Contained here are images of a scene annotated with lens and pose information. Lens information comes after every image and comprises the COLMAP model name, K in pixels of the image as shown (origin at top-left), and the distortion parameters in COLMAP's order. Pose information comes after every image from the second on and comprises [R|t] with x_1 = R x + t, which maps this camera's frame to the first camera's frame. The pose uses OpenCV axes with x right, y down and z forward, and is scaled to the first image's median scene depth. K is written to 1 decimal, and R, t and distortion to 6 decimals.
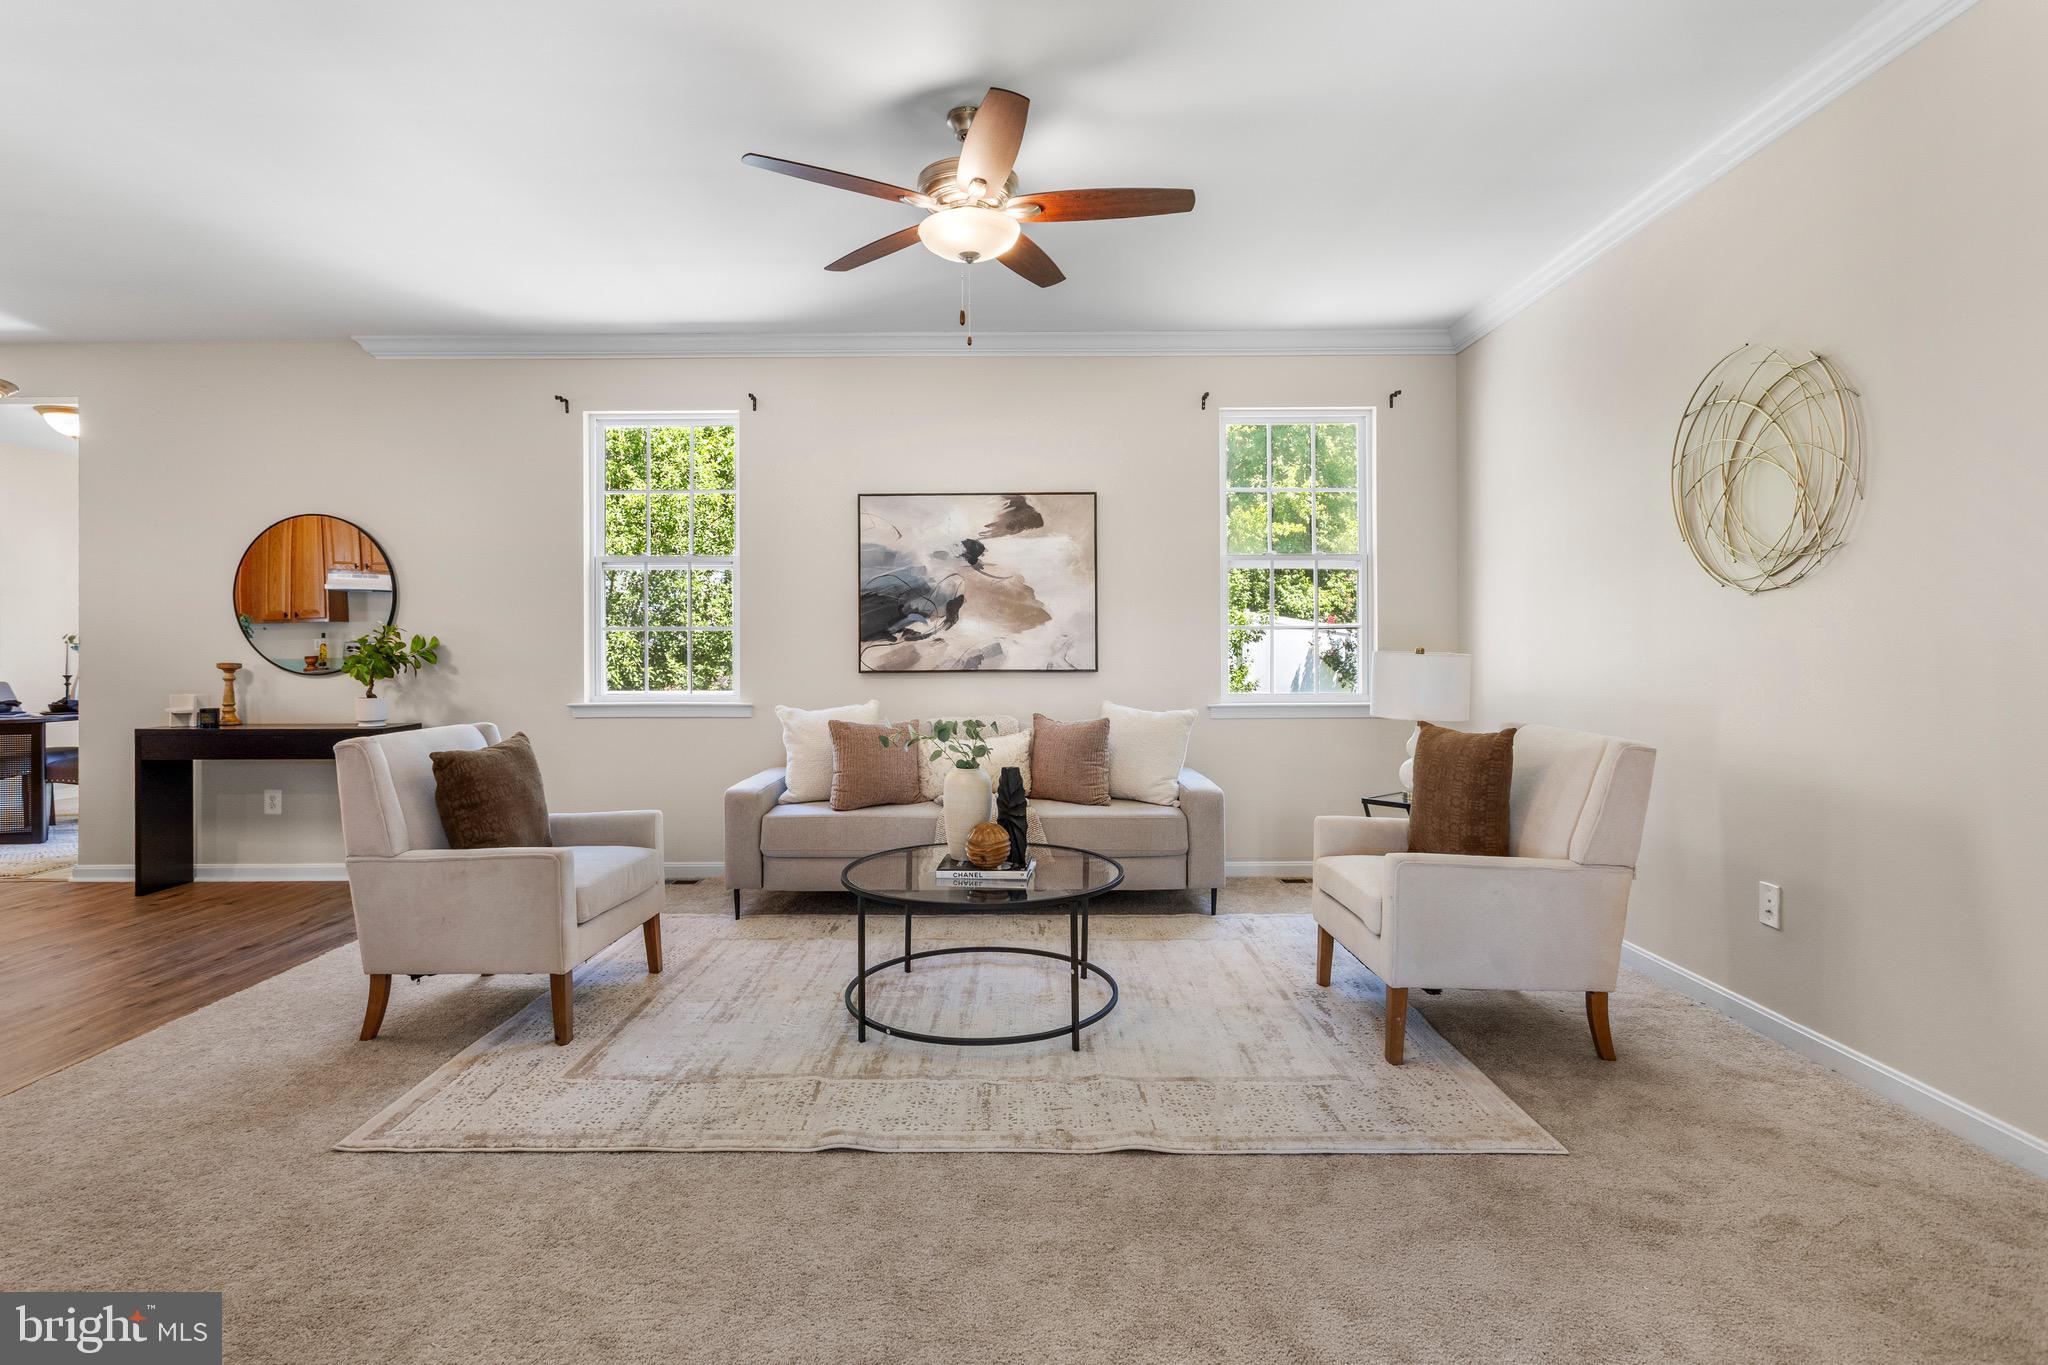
lens RADIAL K [[994.2, 0, 1036.8], [0, 994.2, 663.1], [0, 0, 1]] dist [0.000425, 0.001005]
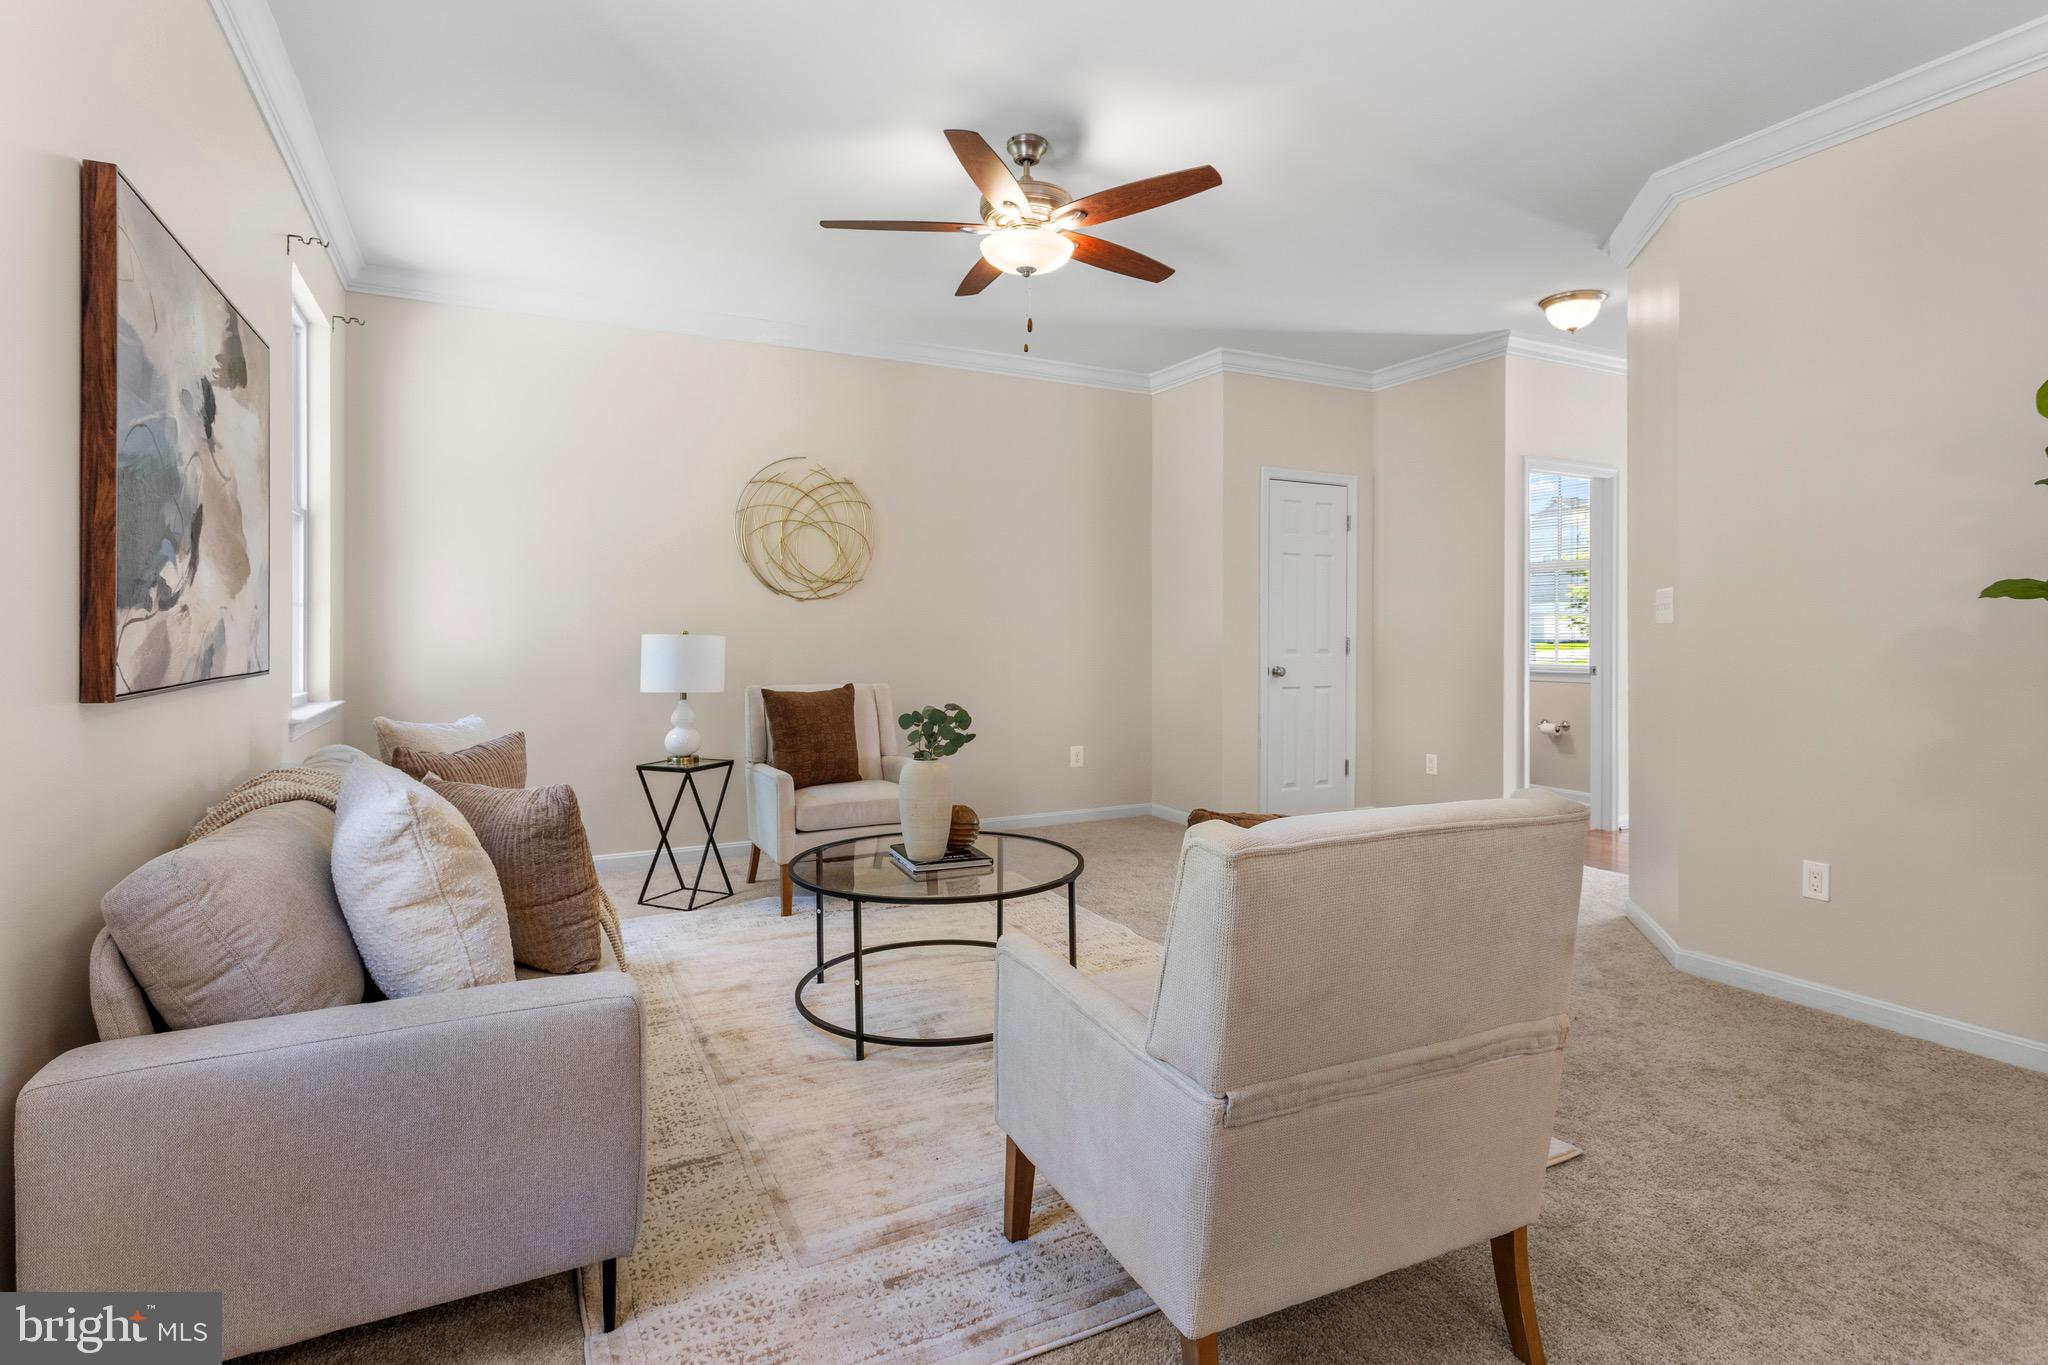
lens RADIAL K [[994.2, 0, 1000.0], [0, 994.2, 638.4], [0, 0, 1]] dist [0.000425, 0.001005]
pose [[-0.419578, -0.000708, 0.907719, -0.611461], [0.017516, 0.999807, 0.008876, -0.008373], [-0.907550, 0.019624, -0.419485, 0.870173]]
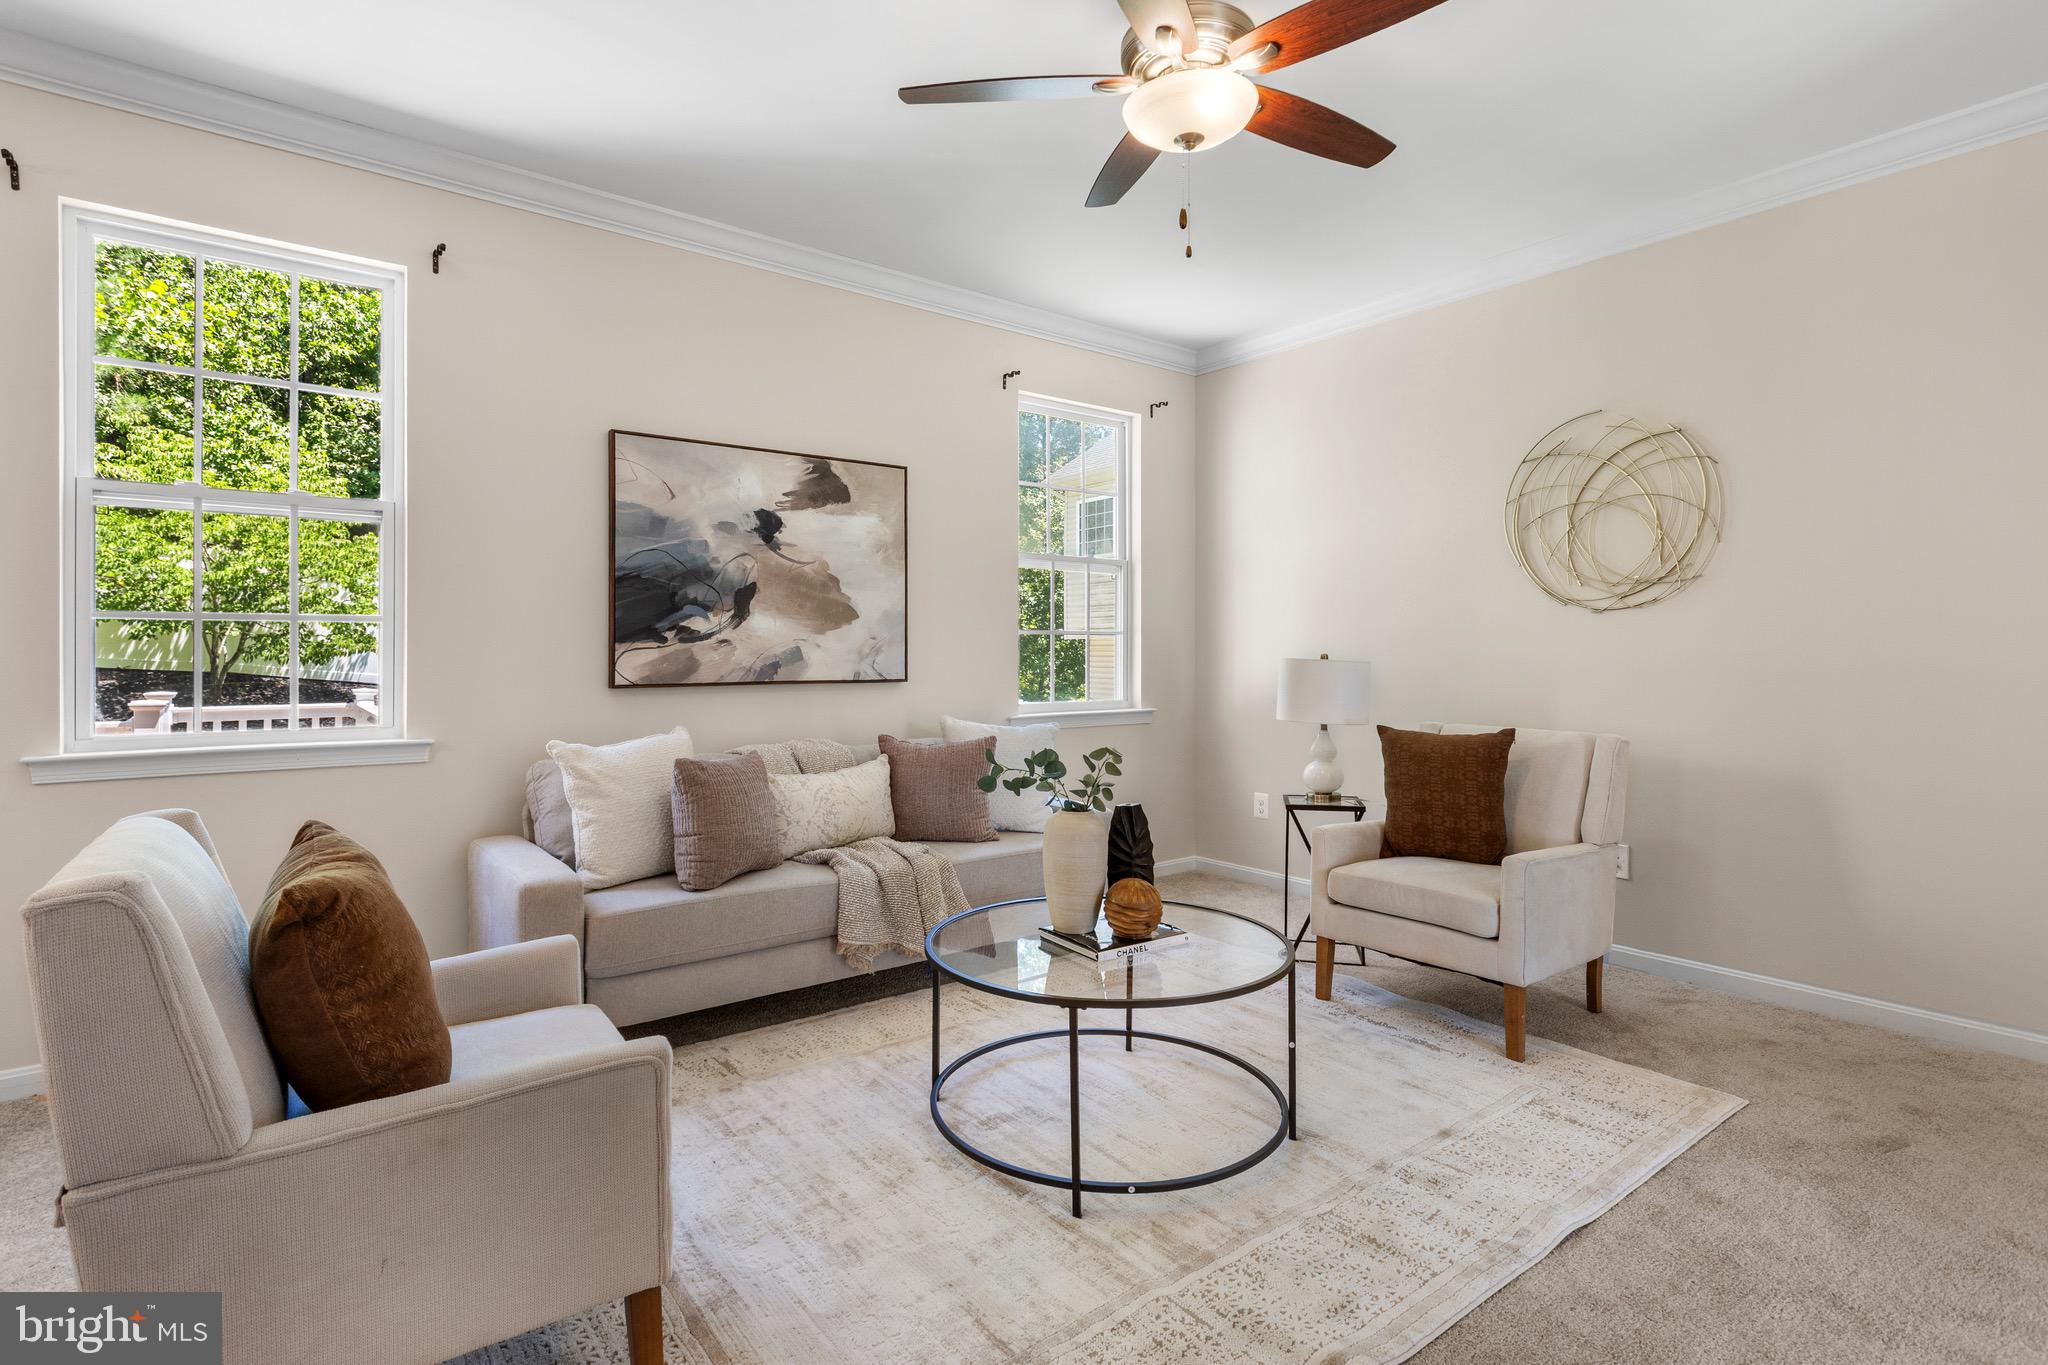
lens RADIAL K [[994.2, 0, 1033.0], [0, 994.2, 669.8], [0, 0, 1]] dist [0.000425, 0.001005]
pose [[0.796050, -0.006788, 0.605193, -0.364635], [0.005553, 0.999977, 0.003912, -0.004005], [-0.605206, 0.000246, 0.796069, 0.271189]]
